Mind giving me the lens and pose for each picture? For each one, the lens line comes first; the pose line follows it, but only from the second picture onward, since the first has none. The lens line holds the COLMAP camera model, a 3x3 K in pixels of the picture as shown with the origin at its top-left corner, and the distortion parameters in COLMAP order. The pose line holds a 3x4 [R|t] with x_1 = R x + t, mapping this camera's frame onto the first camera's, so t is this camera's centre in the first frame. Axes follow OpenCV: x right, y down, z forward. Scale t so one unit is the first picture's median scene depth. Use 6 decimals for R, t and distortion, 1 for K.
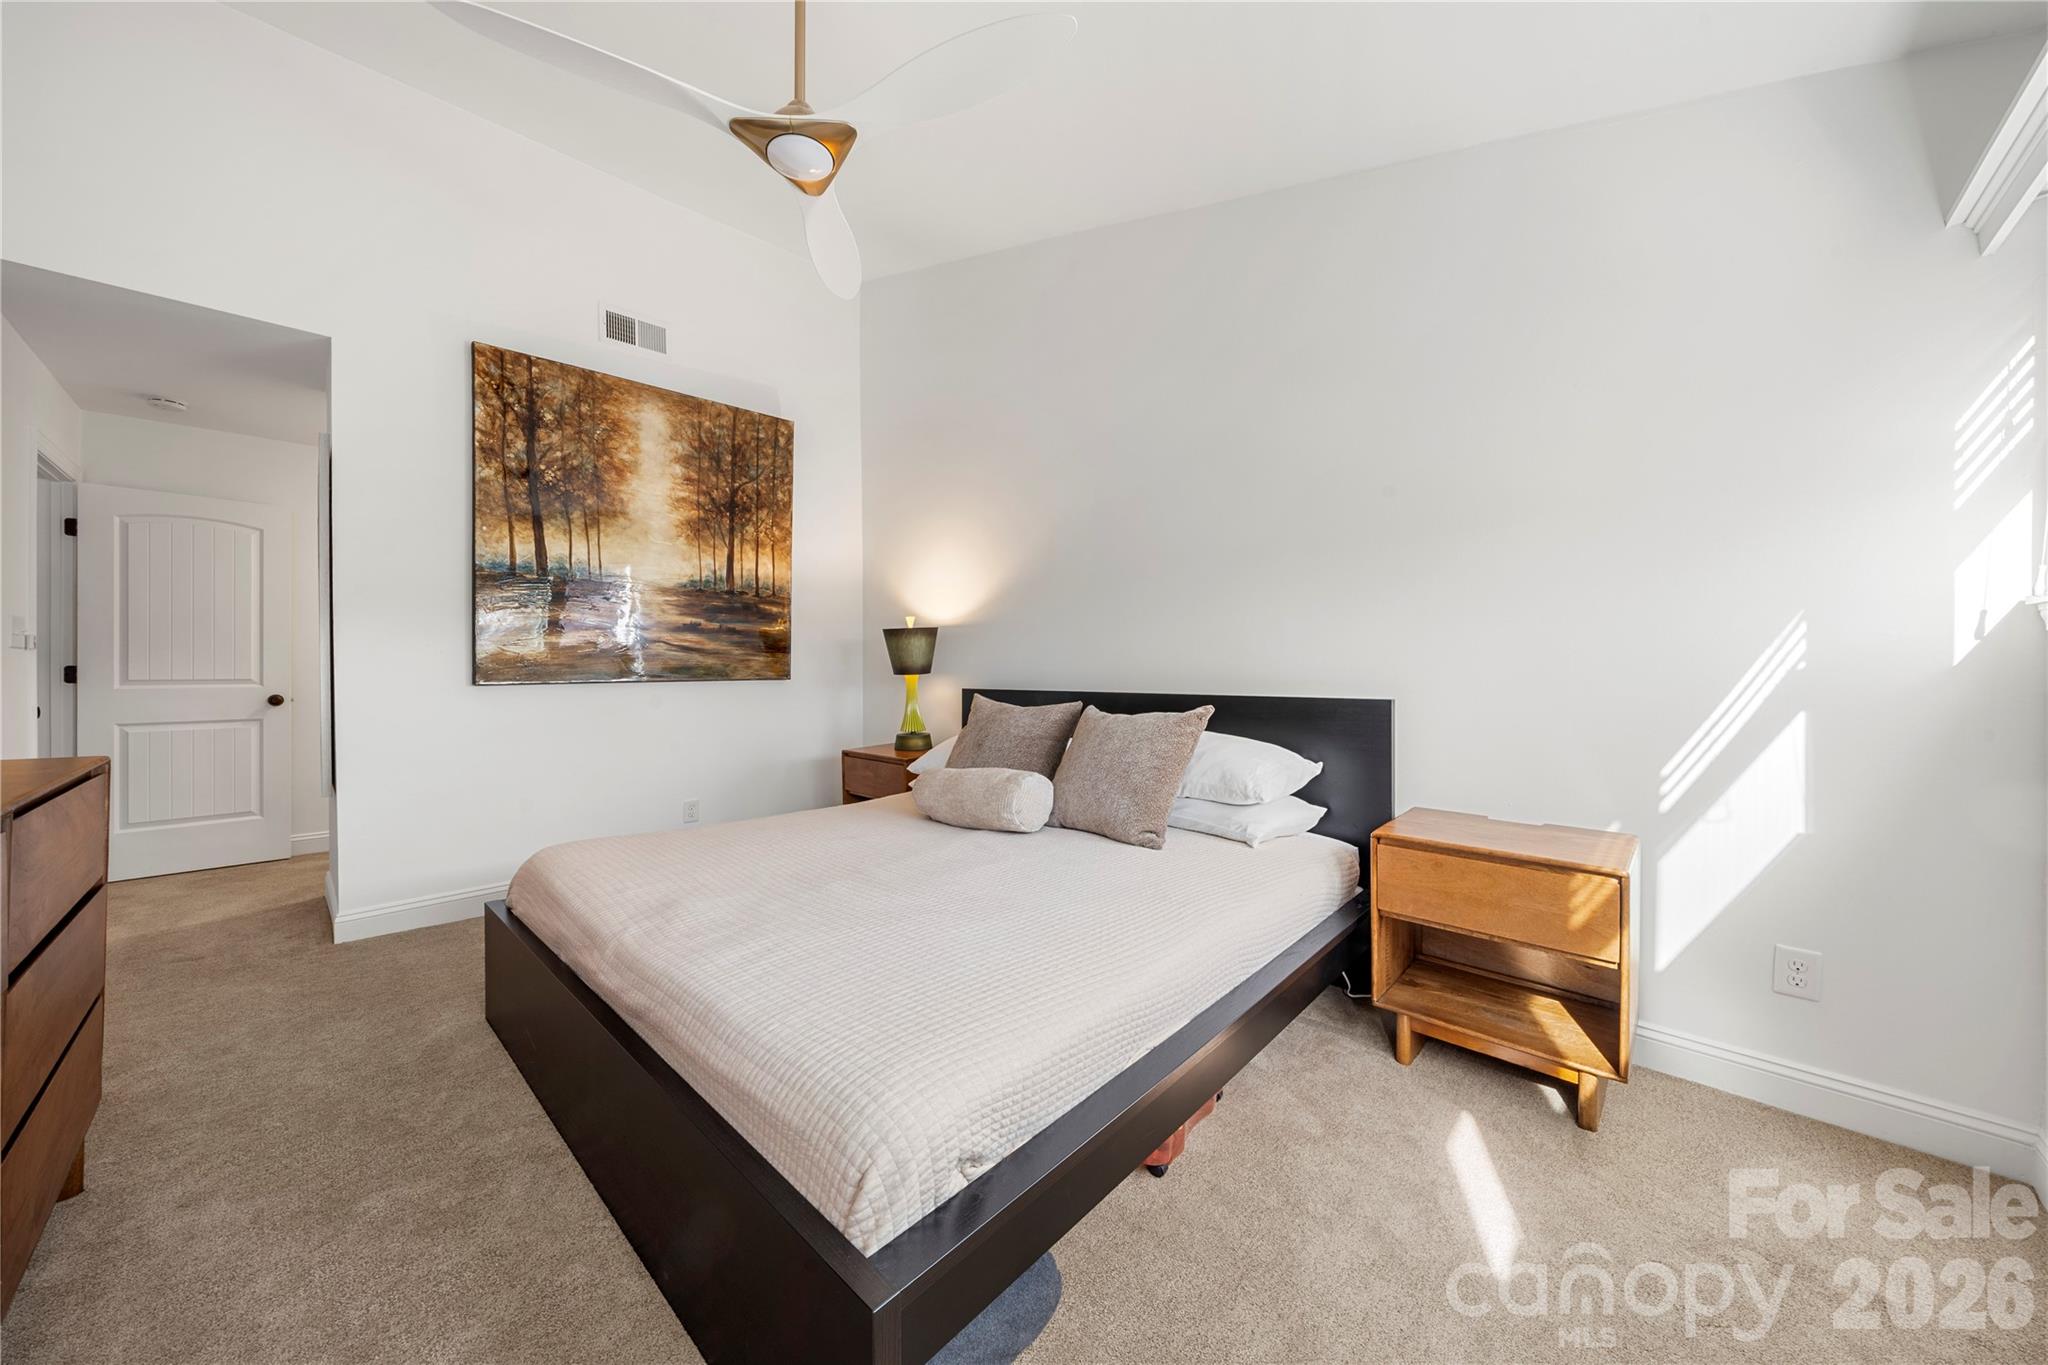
lens RADIAL K [[706.3, 0, 1012.0], [0, 706.3, 668.7], [0, 0, 1]] dist [-0.030019, 0.000099]
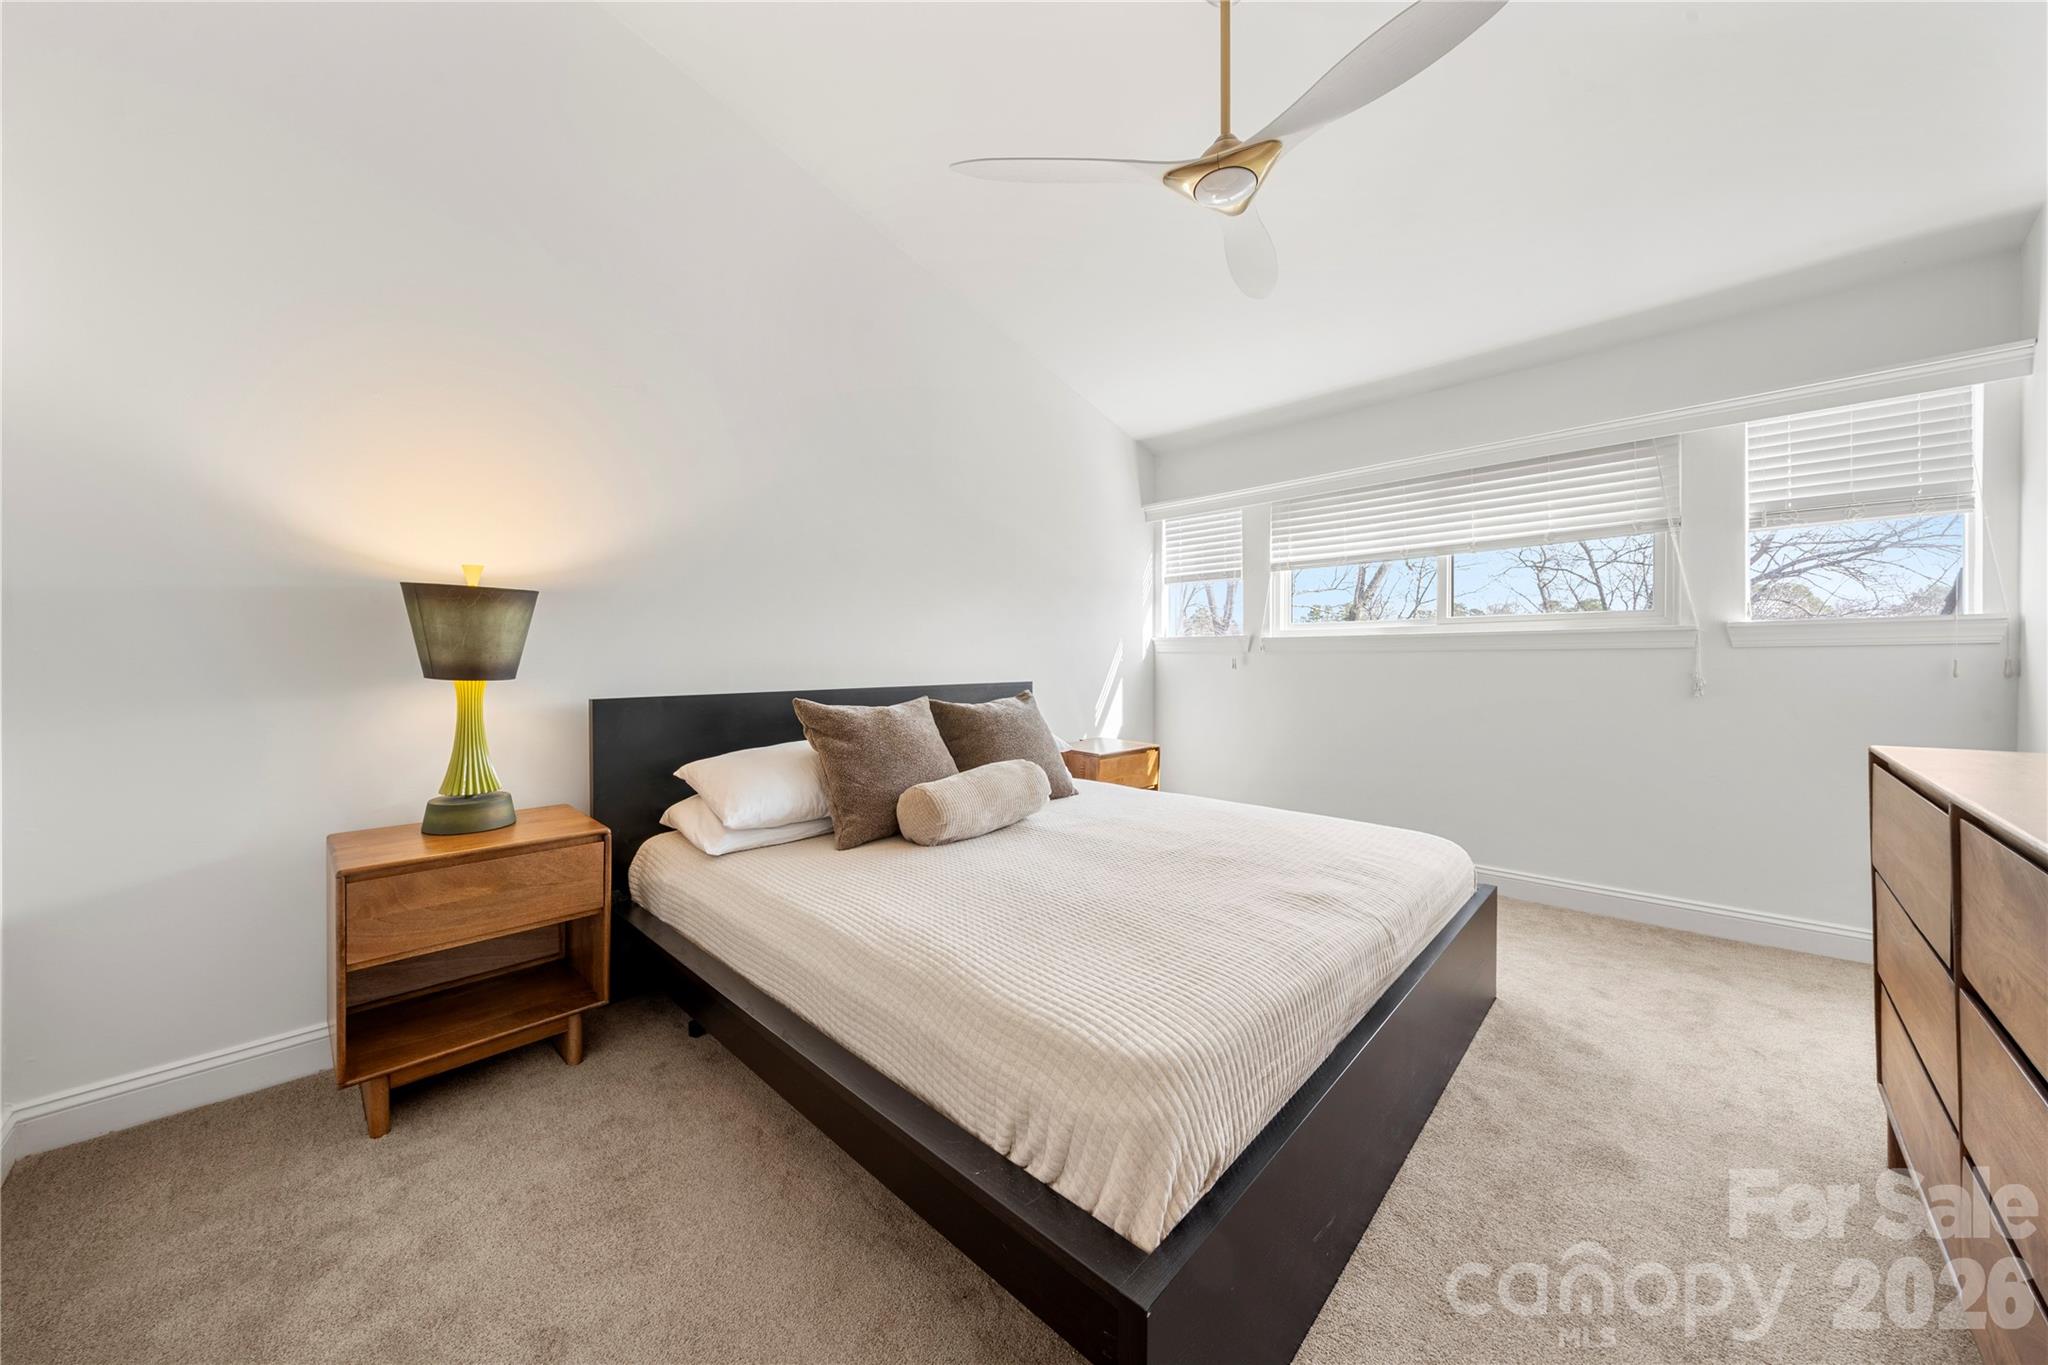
lens RADIAL K [[706.3, 0, 1012.0], [0, 706.3, 668.7], [0, 0, 1]] dist [-0.030019, 0.000099]
pose [[0.005621, -0.009713, 0.999937, -1.150955], [0.009045, 0.999912, 0.009662, 0.000948], [-0.999943, 0.008990, 0.005708, 1.094794]]
